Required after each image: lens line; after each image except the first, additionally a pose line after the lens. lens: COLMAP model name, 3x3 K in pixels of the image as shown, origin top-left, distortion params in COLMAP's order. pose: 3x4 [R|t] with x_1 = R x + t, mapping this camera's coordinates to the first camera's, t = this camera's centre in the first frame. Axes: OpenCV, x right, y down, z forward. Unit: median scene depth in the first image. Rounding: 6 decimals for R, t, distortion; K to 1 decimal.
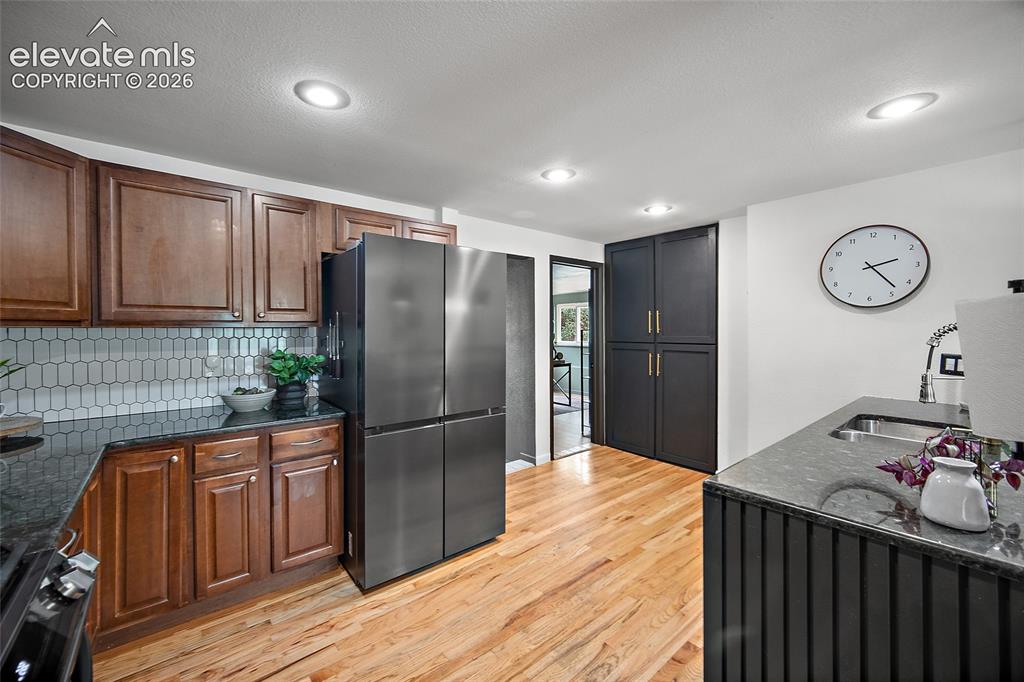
lens RADIAL K [[412.7, 0, 506.6], [0, 412.7, 334.2], [0, 0, 1]] dist [-0.001571, -0.000134]
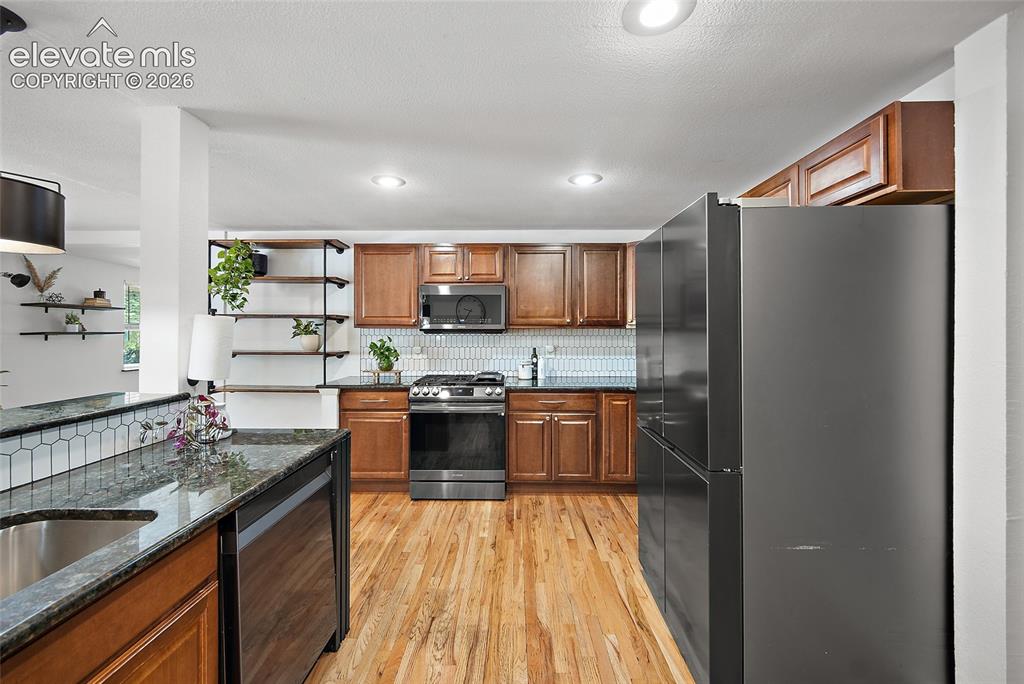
lens RADIAL K [[412.7, 0, 506.6], [0, 412.7, 335.2], [0, 0, 1]] dist [-0.001571, -0.000134]
pose [[-0.653117, 0.012251, -0.757158, 0.806802], [-0.006846, 0.999733, 0.022082, -0.022560], [0.757226, 0.019606, -0.652858, 1.574596]]
